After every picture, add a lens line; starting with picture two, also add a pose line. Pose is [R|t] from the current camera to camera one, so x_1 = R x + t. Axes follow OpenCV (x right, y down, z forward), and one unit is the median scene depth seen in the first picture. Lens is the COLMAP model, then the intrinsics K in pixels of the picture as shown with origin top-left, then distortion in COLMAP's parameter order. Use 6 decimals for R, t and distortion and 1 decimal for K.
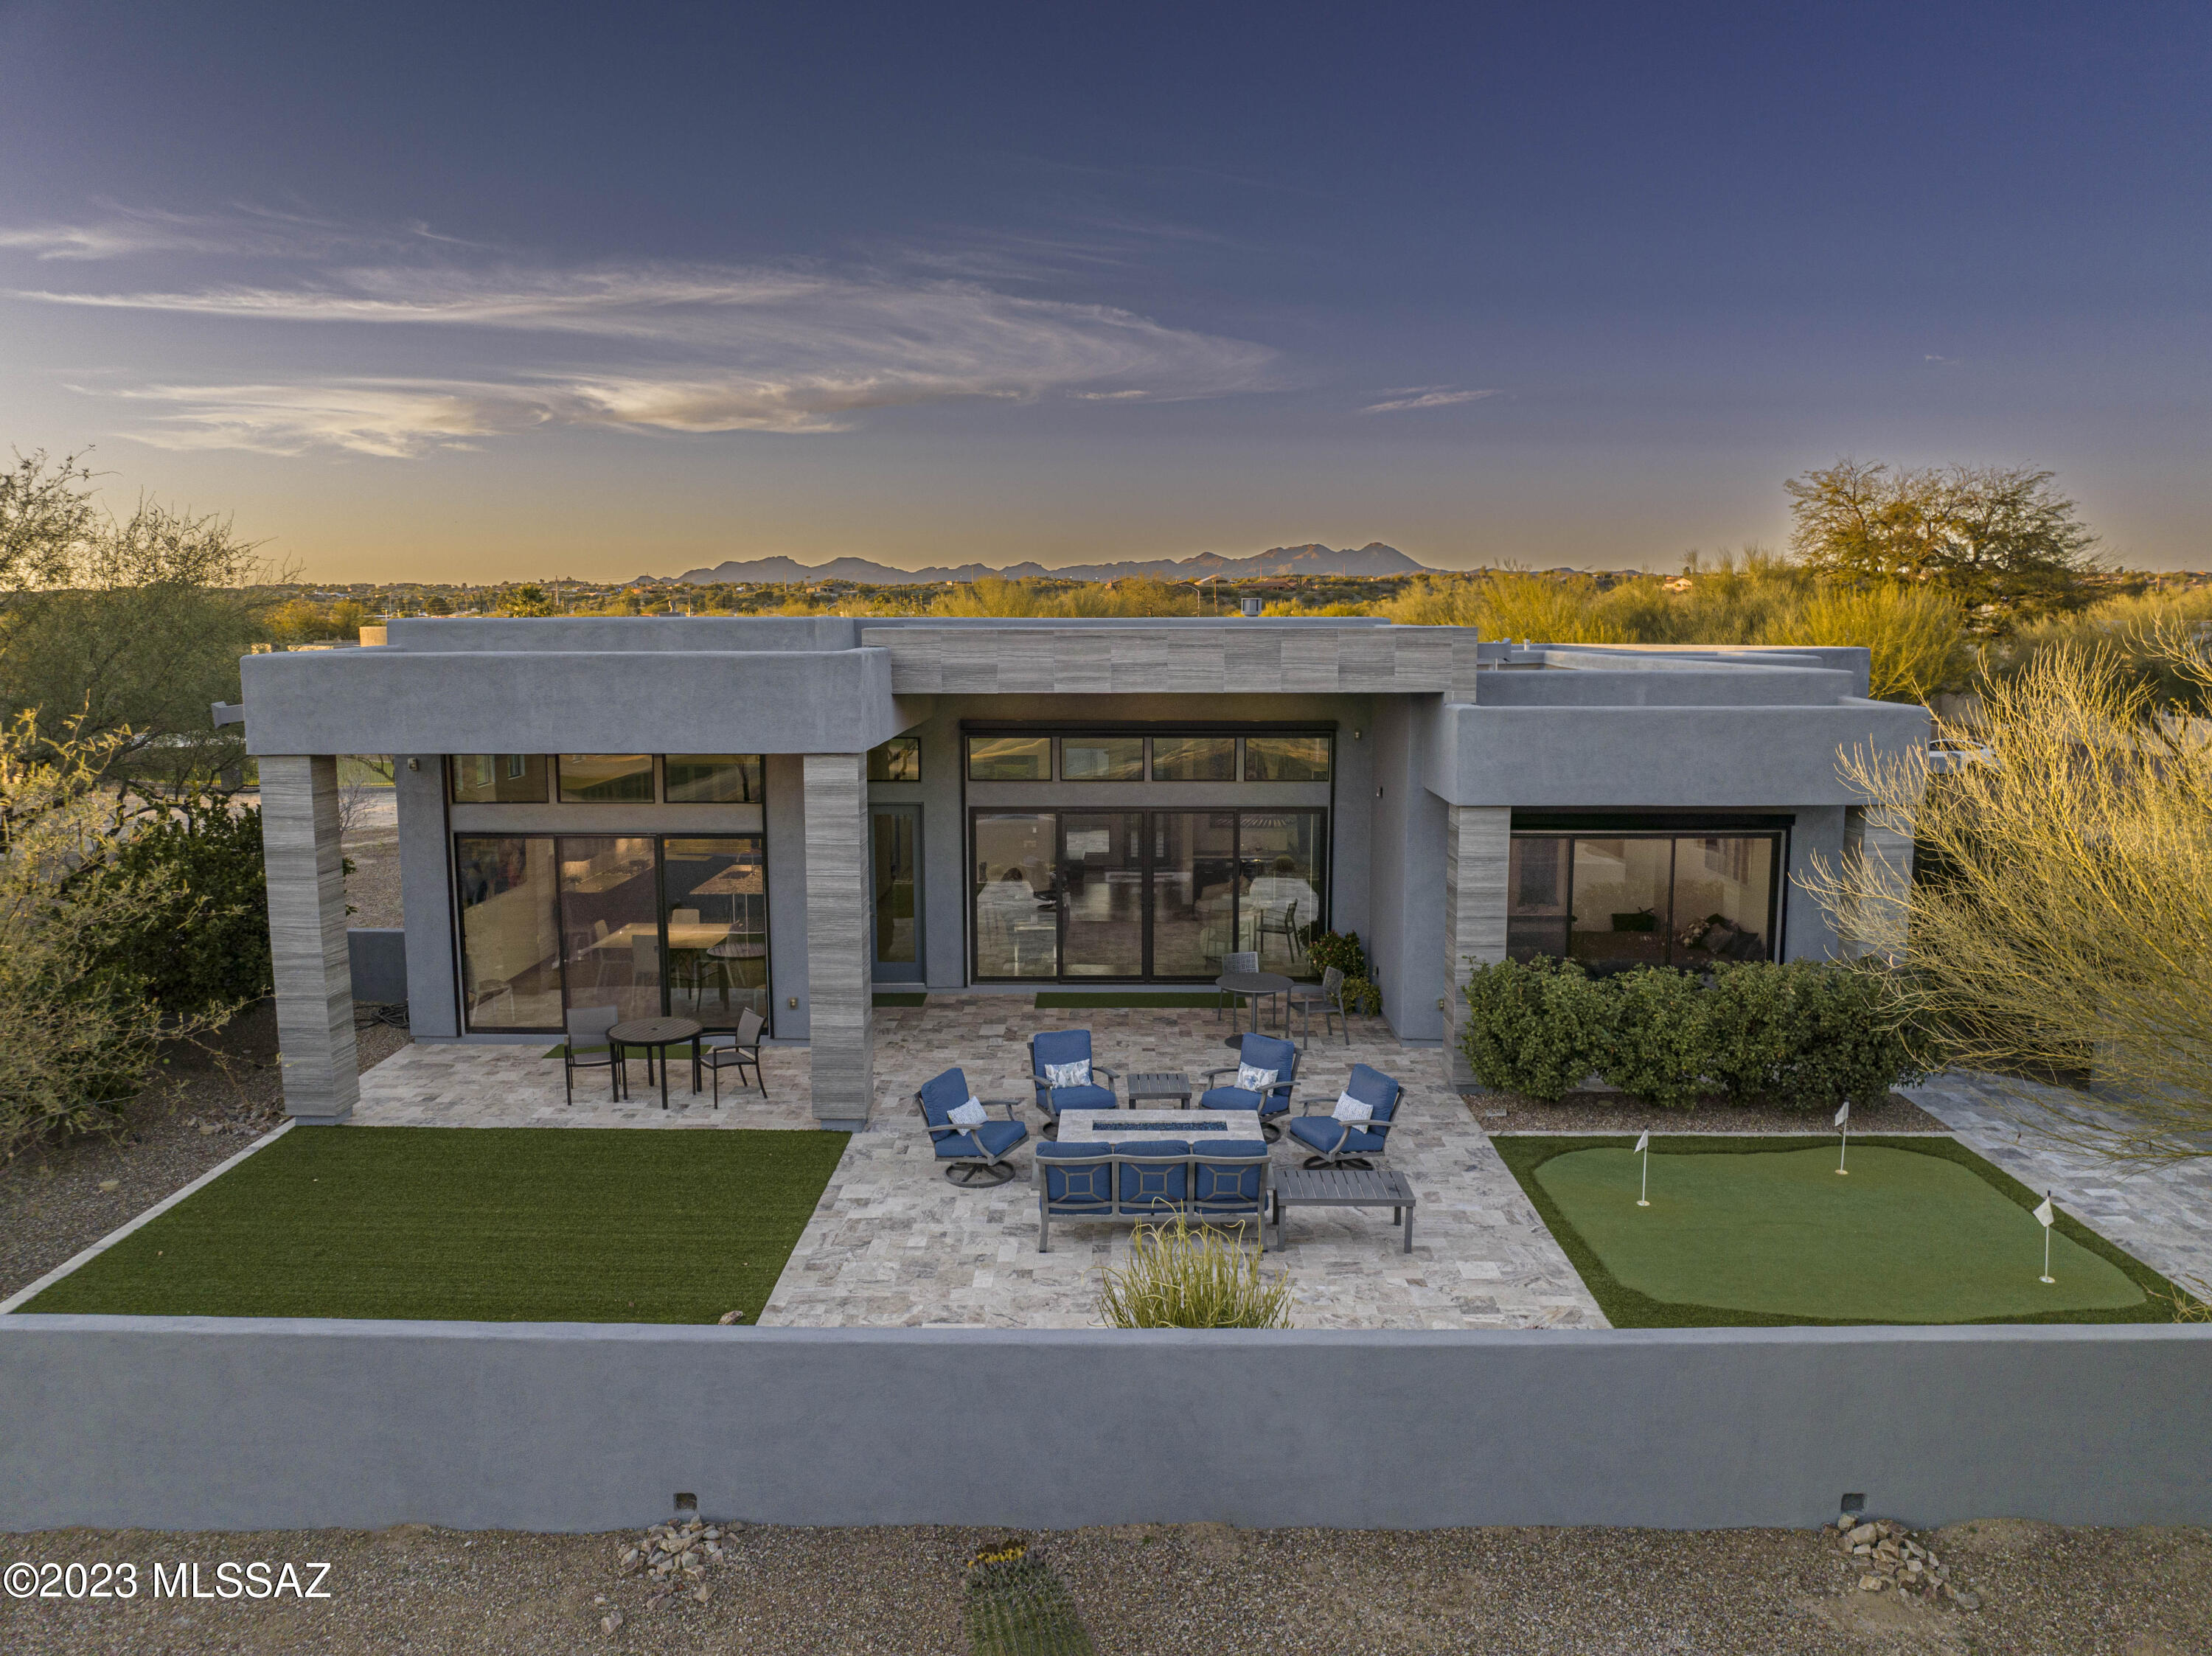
lens RADIAL K [[1565.9, 0, 1108.8], [0, 1565.9, 831.4], [0, 0, 1]] dist [-0.034296, -0.001130]
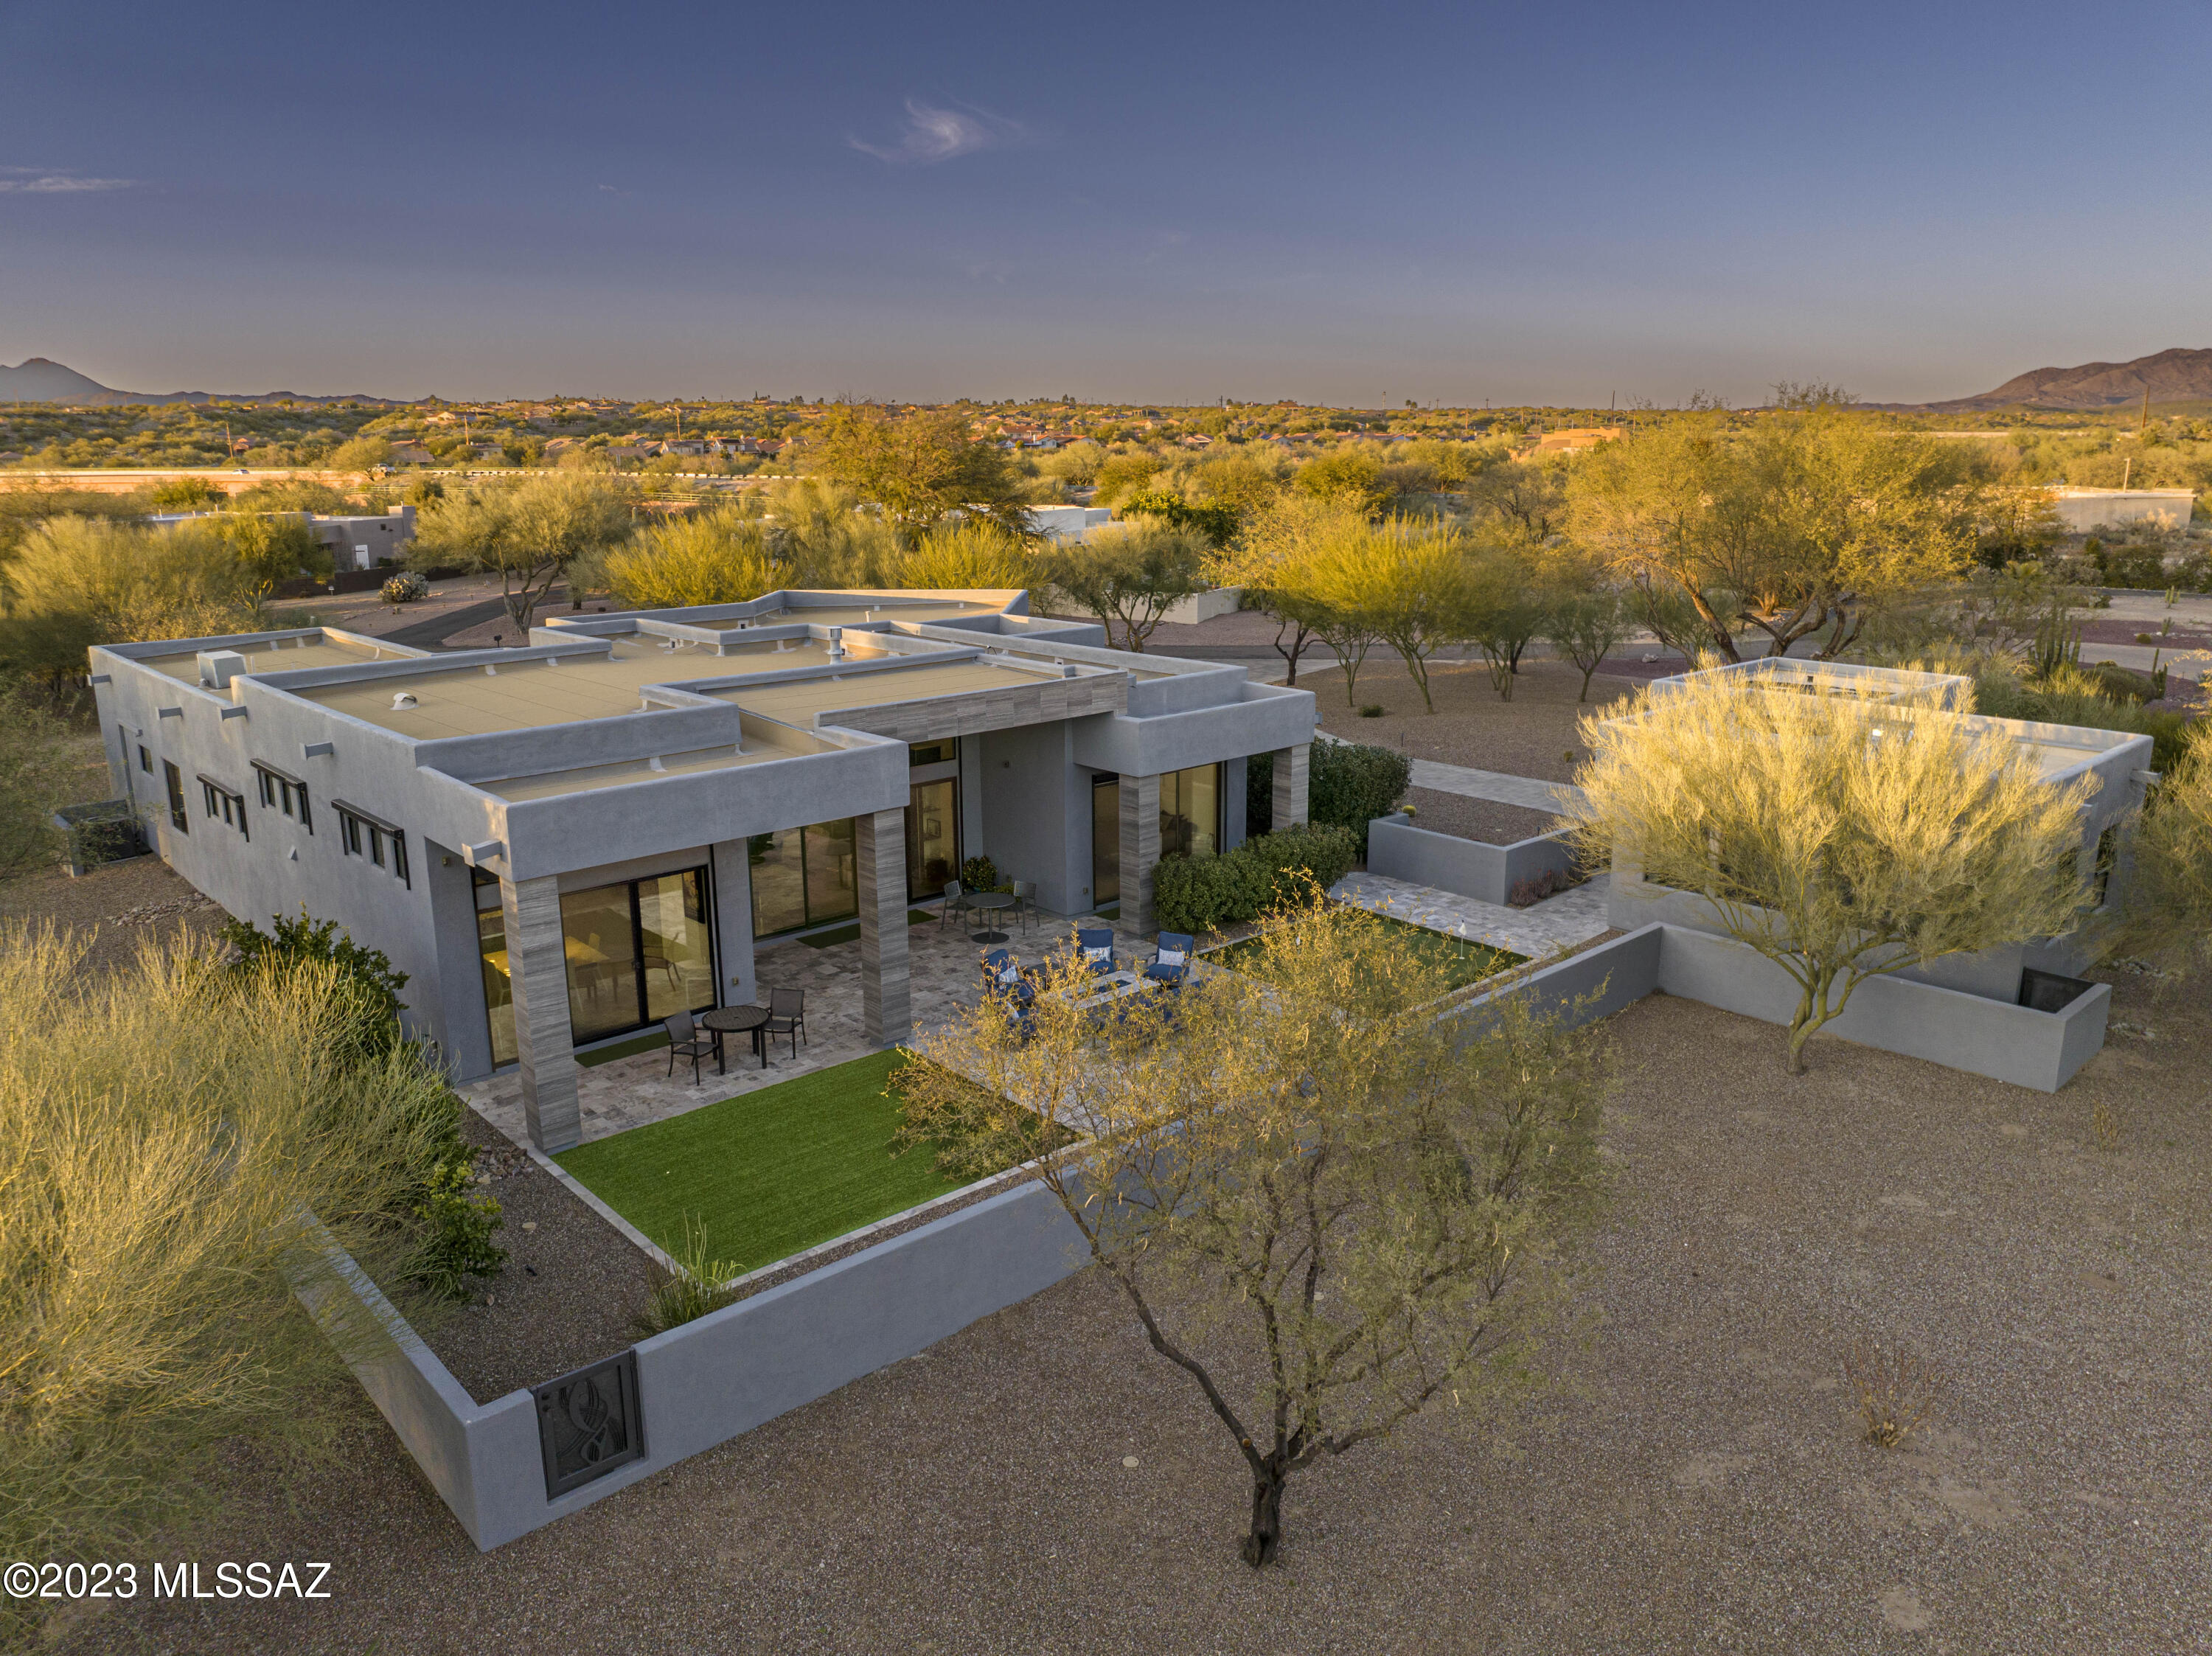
lens RADIAL K [[1565.9, 0, 1096.9], [0, 1565.9, 824.5], [0, 0, 1]] dist [-0.034296, -0.001130]
pose [[0.716824, -0.165489, 0.677331, -0.994509], [0.092791, 0.985427, 0.142563, -0.216473], [-0.691053, -0.039342, 0.721733, -0.230358]]
